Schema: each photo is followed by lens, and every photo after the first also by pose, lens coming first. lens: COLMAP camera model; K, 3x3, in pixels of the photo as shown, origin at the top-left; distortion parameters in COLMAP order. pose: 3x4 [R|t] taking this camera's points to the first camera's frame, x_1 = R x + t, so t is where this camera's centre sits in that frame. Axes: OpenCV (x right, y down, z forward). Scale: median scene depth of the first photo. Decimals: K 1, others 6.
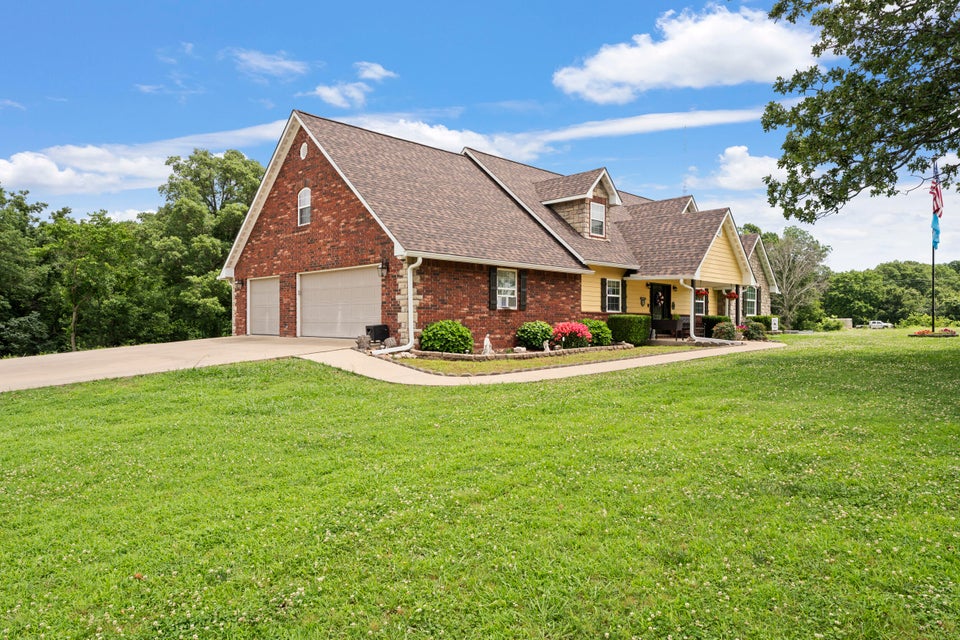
lens RADIAL K [[578.5, 0, 480.1], [0, 578.5, 317.5], [0, 0, 1]] dist [-0.006366, -0.000612]
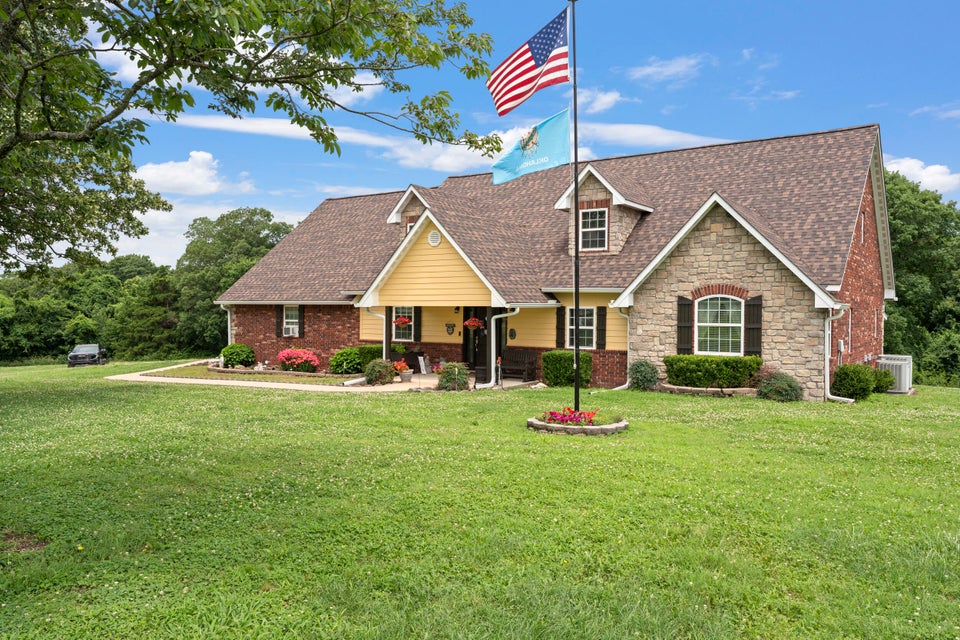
lens RADIAL K [[721.5, 0, 478.8], [0, 721.5, 318.1], [0, 0, 1]] dist [0.001889, -0.000309]
pose [[0.182591, 0.004142, -0.983180, 1.487015], [0.000089, 0.999991, 0.004230, -0.054268], [0.983189, -0.000860, 0.182589, 0.968881]]
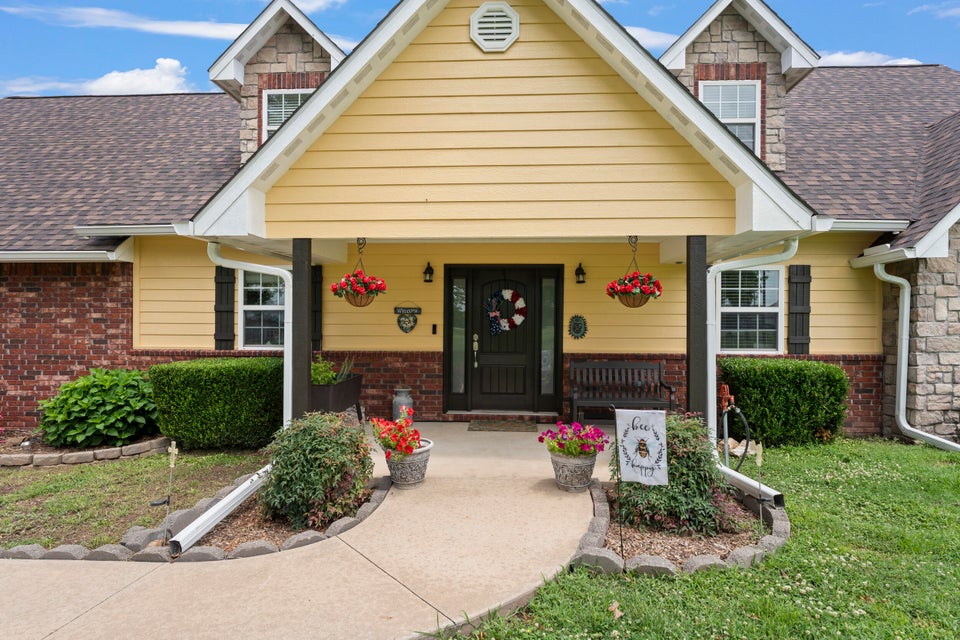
lens RADIAL K [[503.3, 0, 484.5], [0, 503.3, 324.3], [0, 0, 1]] dist [-0.005721, 0.000594]
pose [[0.679997, -0.001537, -0.733213, 0.622012], [0.006620, 0.999970, 0.004043, -0.028677], [0.733185, -0.007603, 0.679987, 0.933584]]
